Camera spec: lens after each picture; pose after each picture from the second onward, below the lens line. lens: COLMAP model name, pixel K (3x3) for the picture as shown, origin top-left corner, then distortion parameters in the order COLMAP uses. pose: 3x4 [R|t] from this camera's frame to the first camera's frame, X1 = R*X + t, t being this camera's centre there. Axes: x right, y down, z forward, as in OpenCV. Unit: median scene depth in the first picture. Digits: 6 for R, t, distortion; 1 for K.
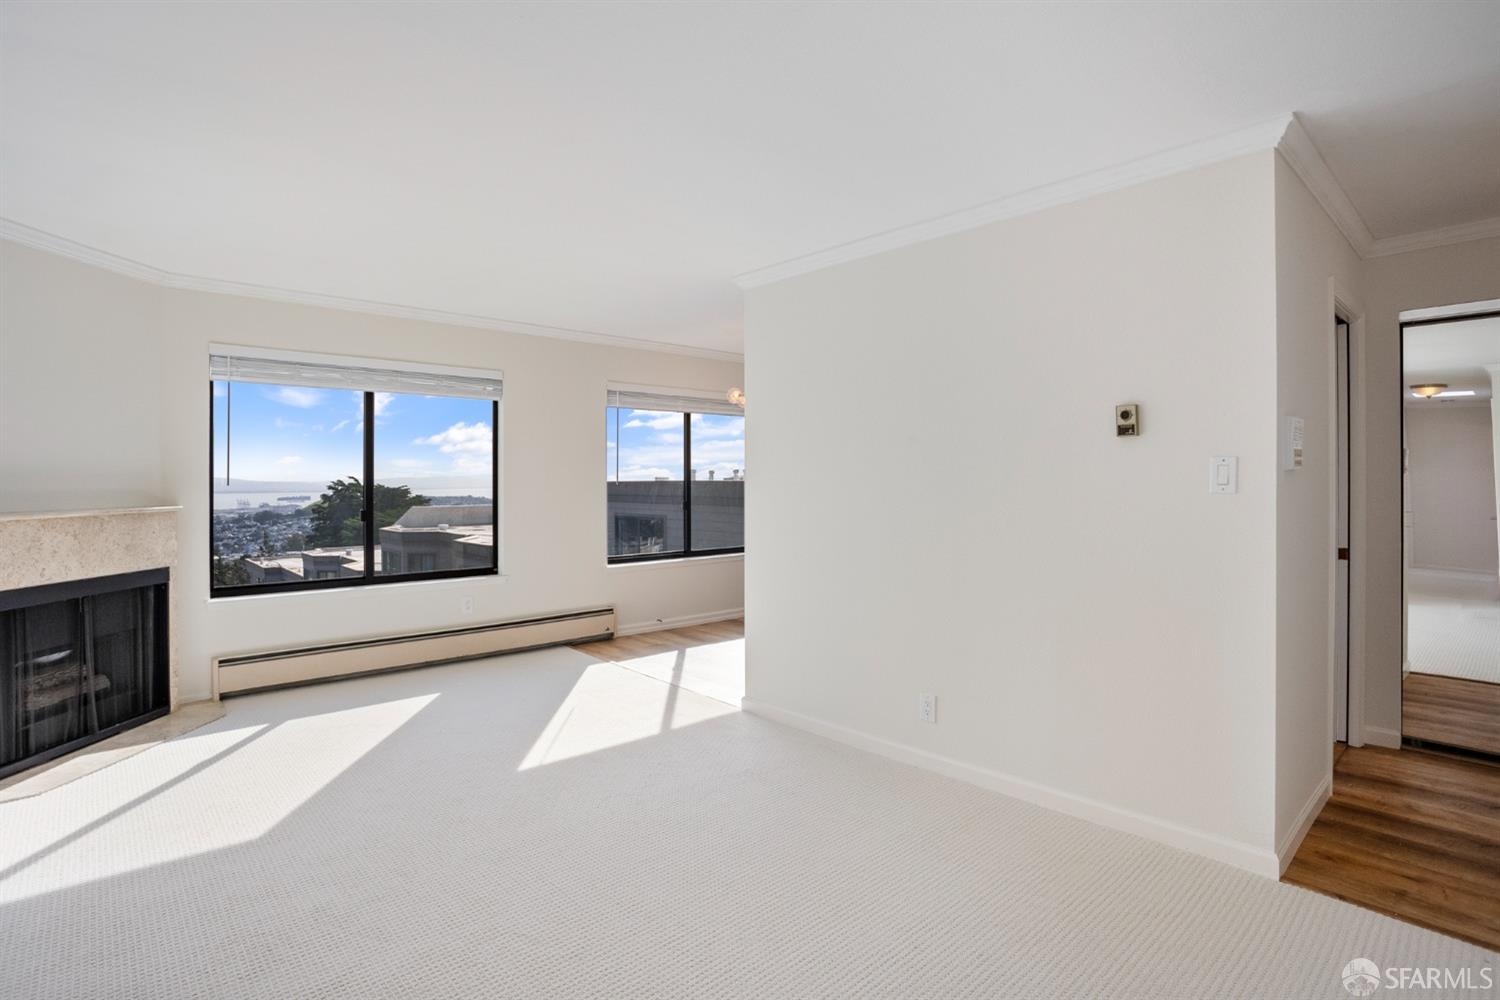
lens RADIAL K [[743.9, 0, 715.4], [0, 743.9, 498.0], [0, 0, 1]] dist [-0.058052, 0.027006]
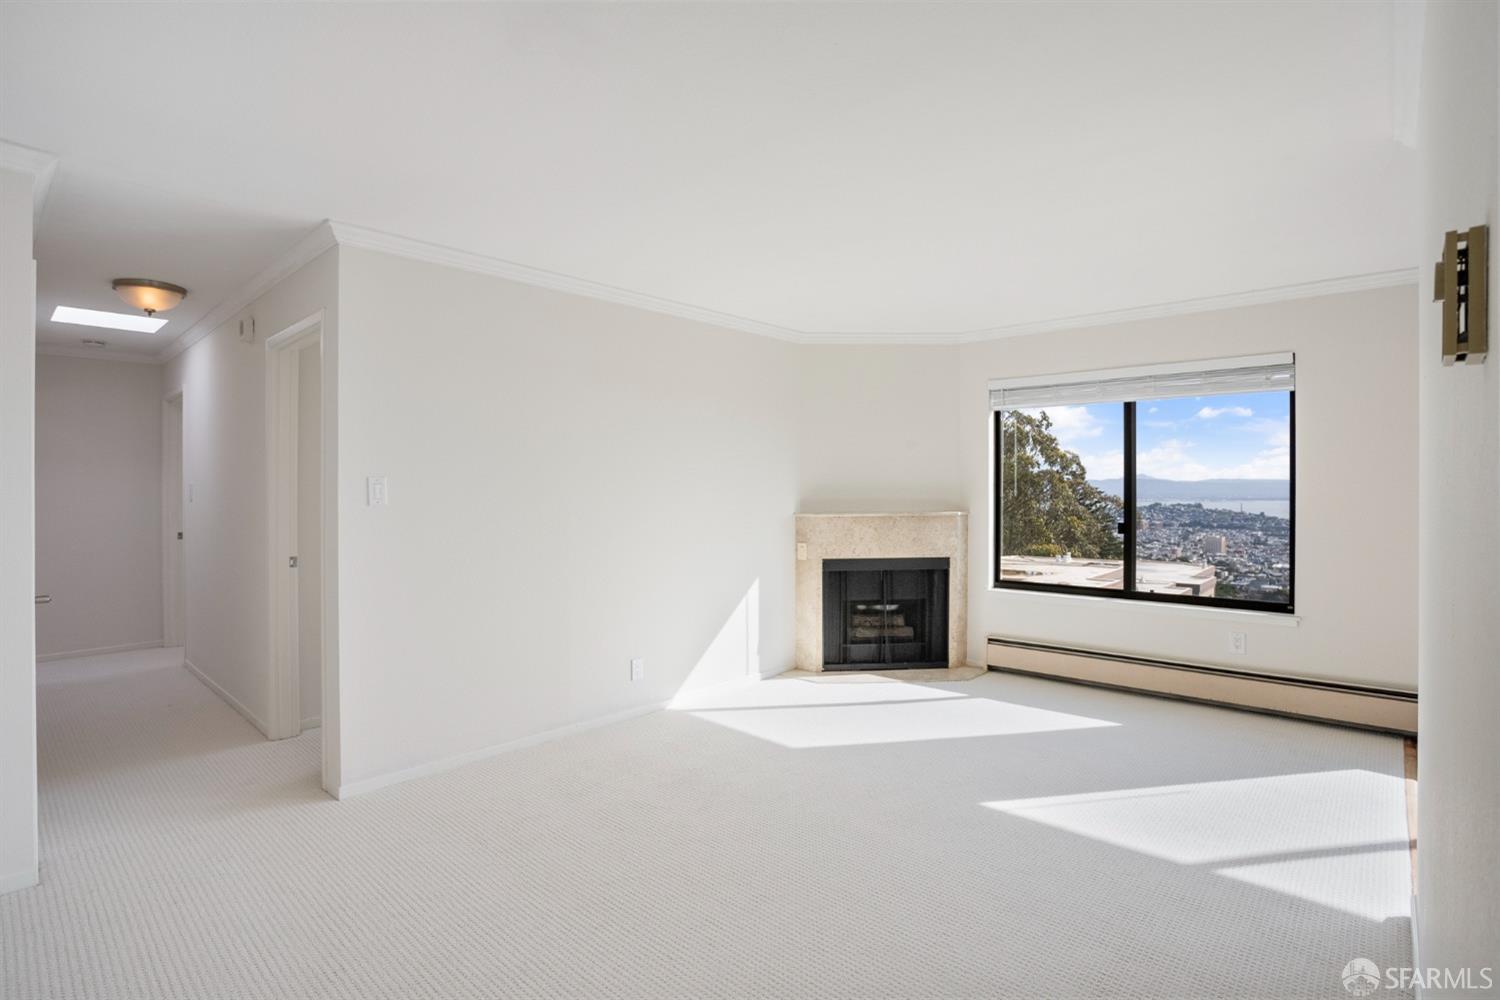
lens RADIAL K [[743.9, 0, 765.2], [0, 743.9, 496.3], [0, 0, 1]] dist [-0.058052, 0.027006]
pose [[0.136355, 0.012334, -0.990583, 0.541504], [-0.020062, 0.999752, 0.009687, -0.022957], [0.990457, 0.018552, 0.136569, 0.490782]]
